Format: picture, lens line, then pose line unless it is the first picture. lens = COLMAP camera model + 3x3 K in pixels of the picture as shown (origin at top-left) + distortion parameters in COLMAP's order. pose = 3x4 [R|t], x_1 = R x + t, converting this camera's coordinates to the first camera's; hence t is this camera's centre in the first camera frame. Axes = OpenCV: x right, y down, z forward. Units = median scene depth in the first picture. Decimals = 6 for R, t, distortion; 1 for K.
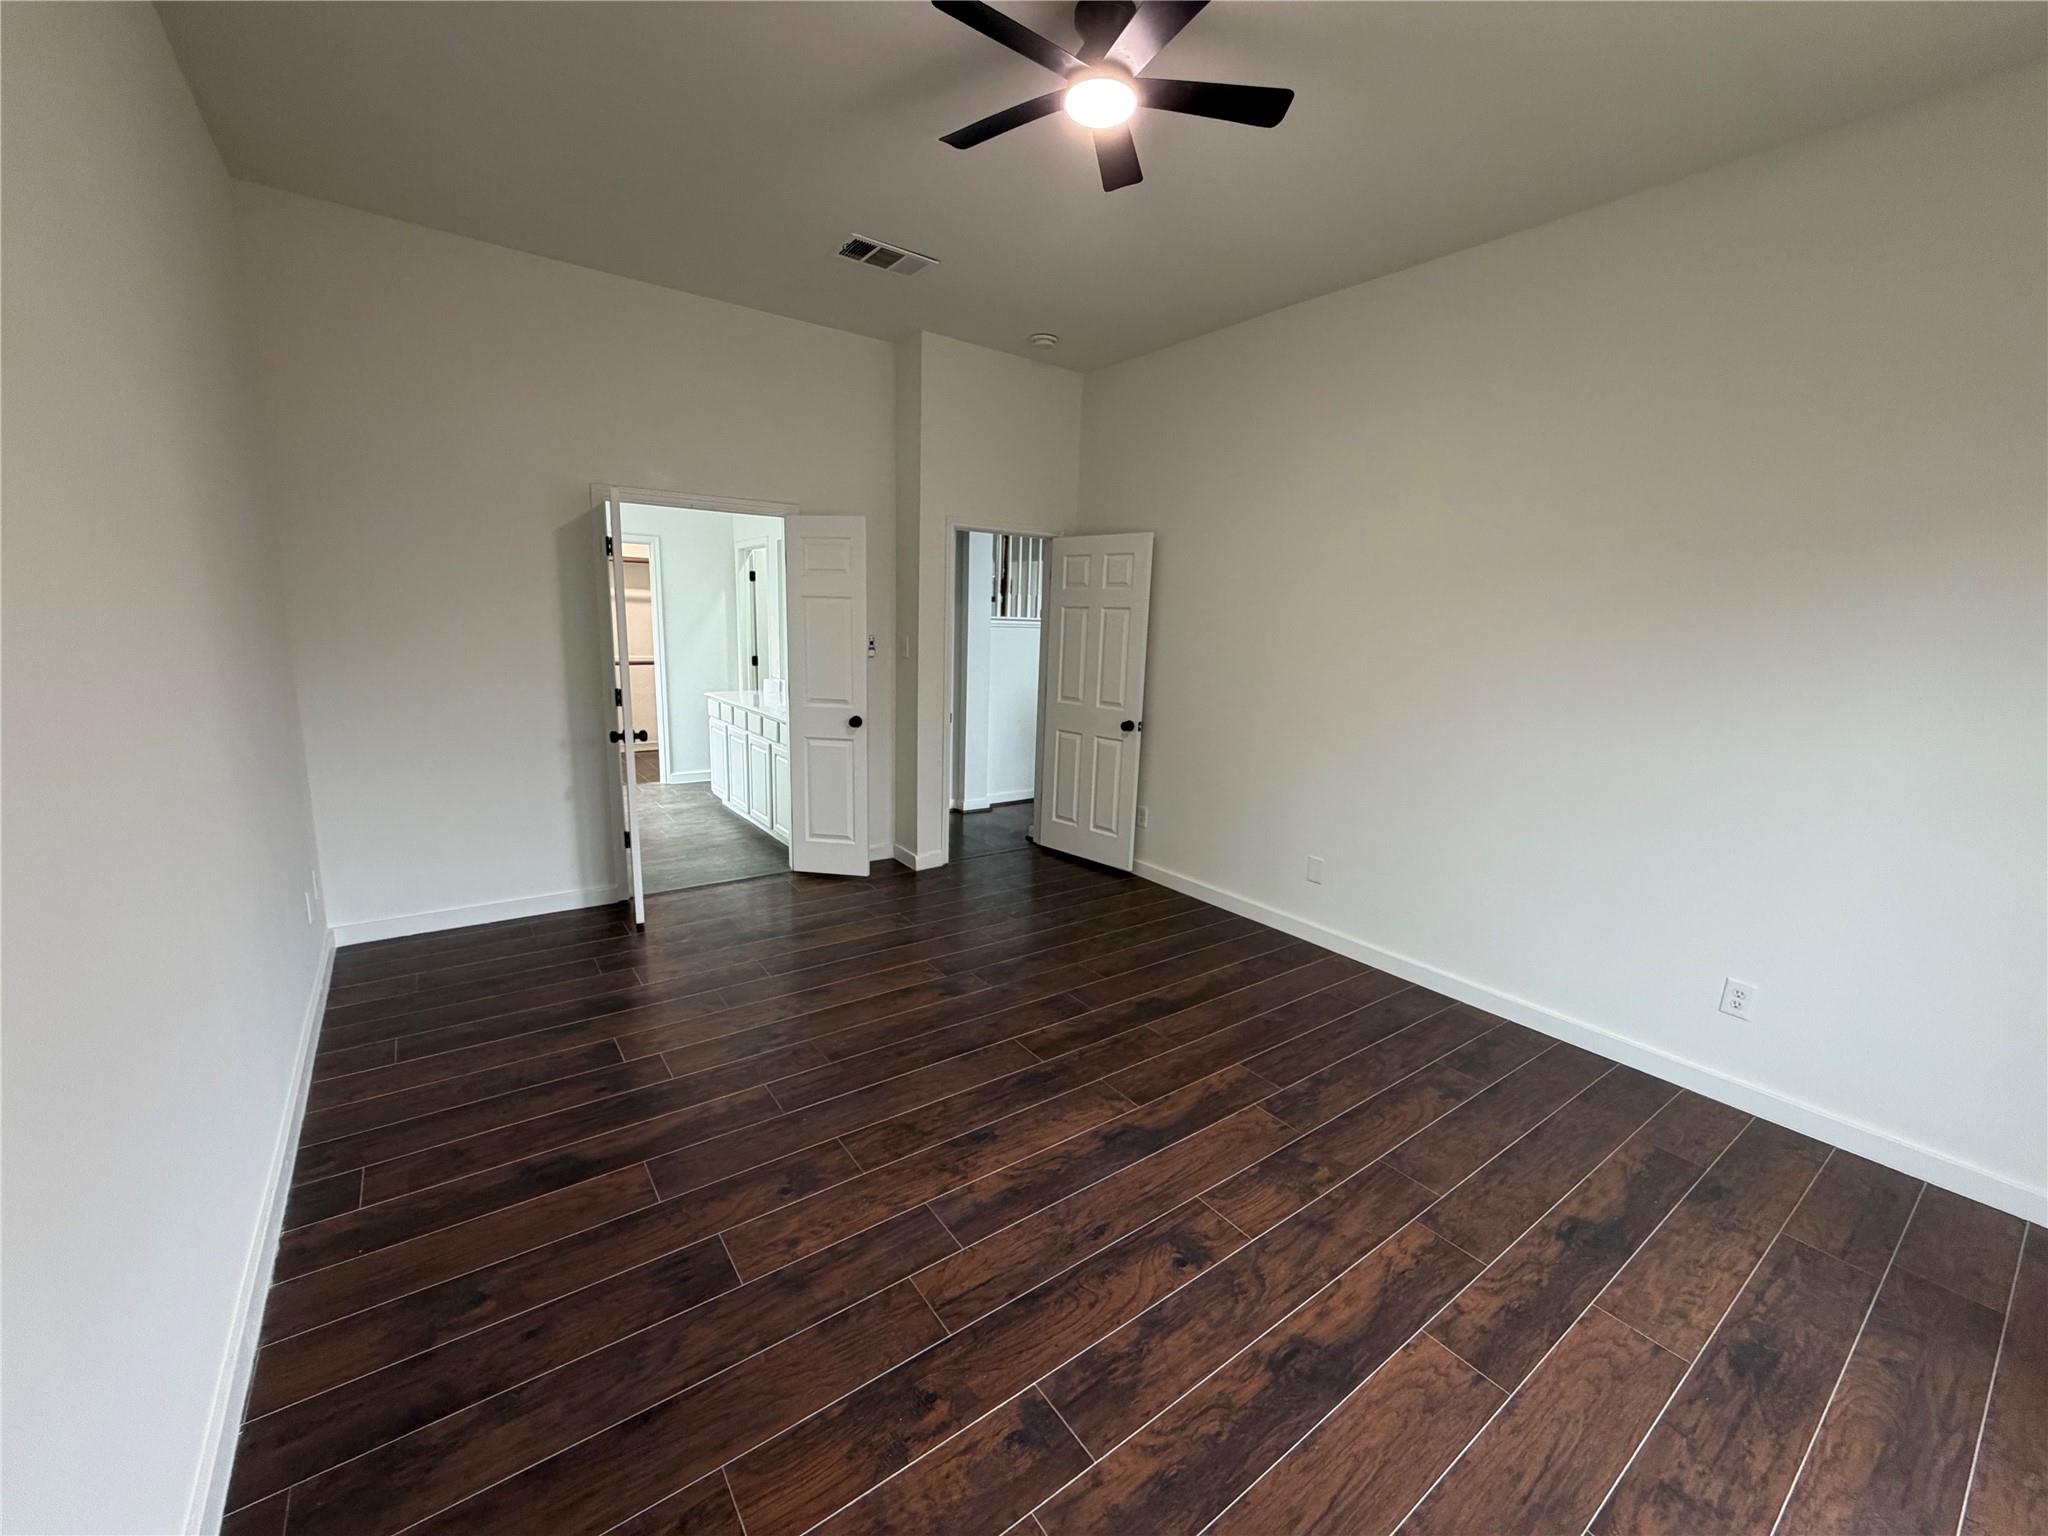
lens RADIAL K [[819.3, 0, 1021.1], [0, 819.3, 776.9], [0, 0, 1]] dist [-0.001673, 0.000985]
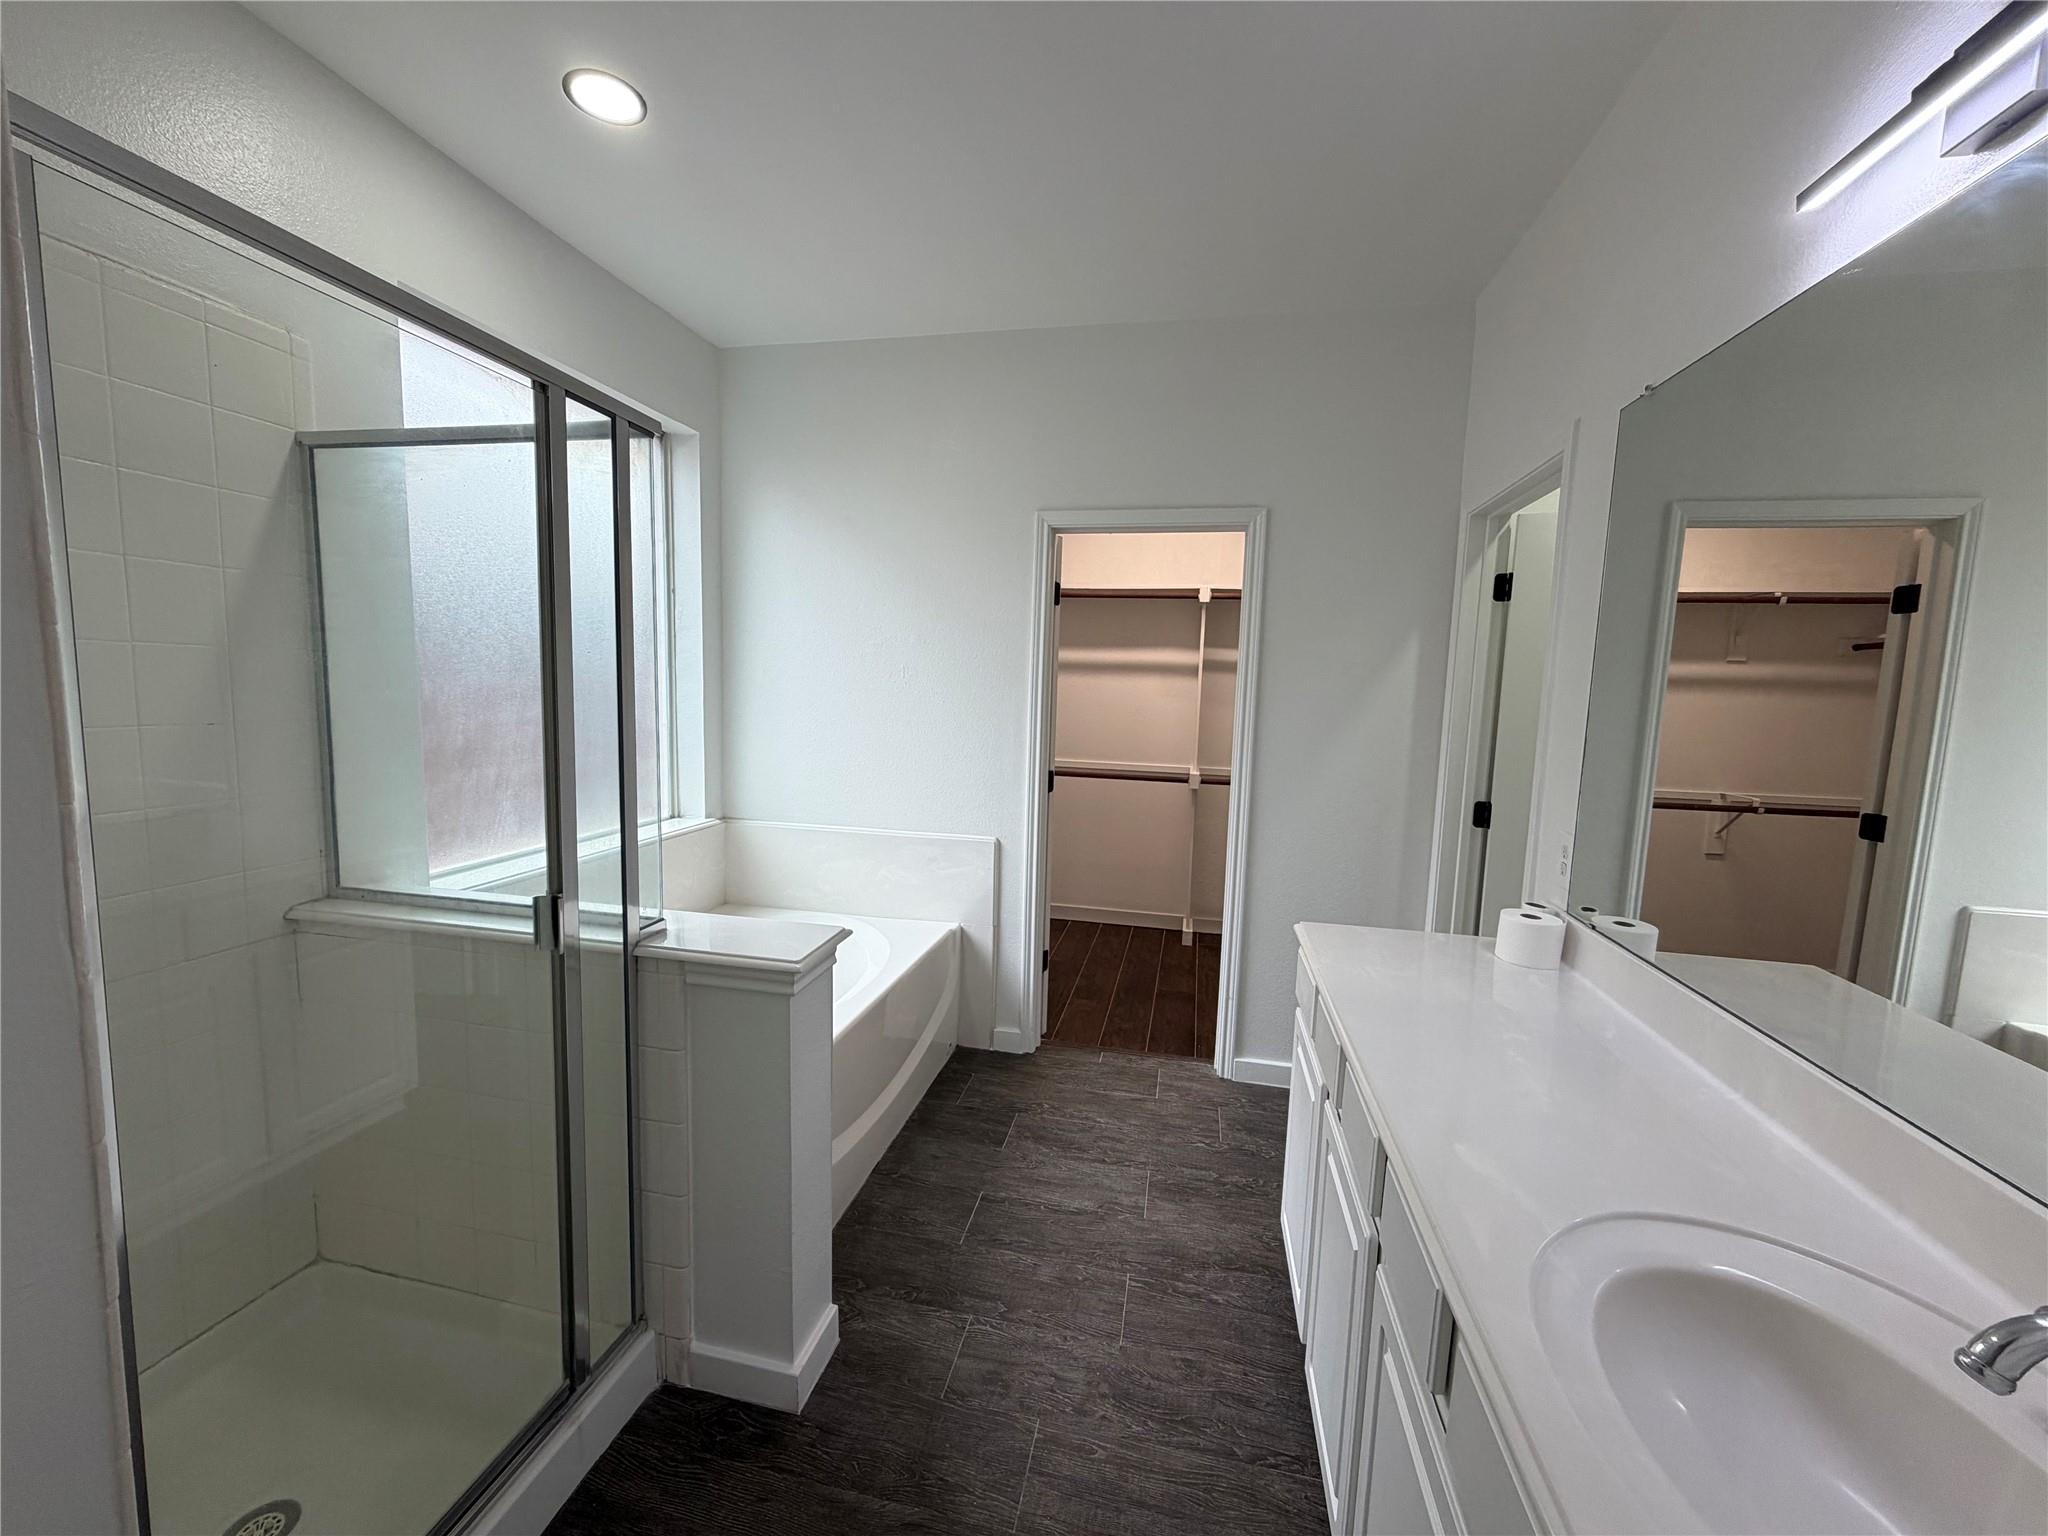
lens RADIAL K [[819.3, 0, 1013.8], [0, 819.3, 784.1], [0, 0, 1]] dist [-0.001673, 0.000985]
pose [[0.669676, 0.071004, -0.739251, -0.204558], [-0.152902, 0.987275, -0.043686, -0.115739], [0.726742, 0.142288, 0.672012, 0.628227]]
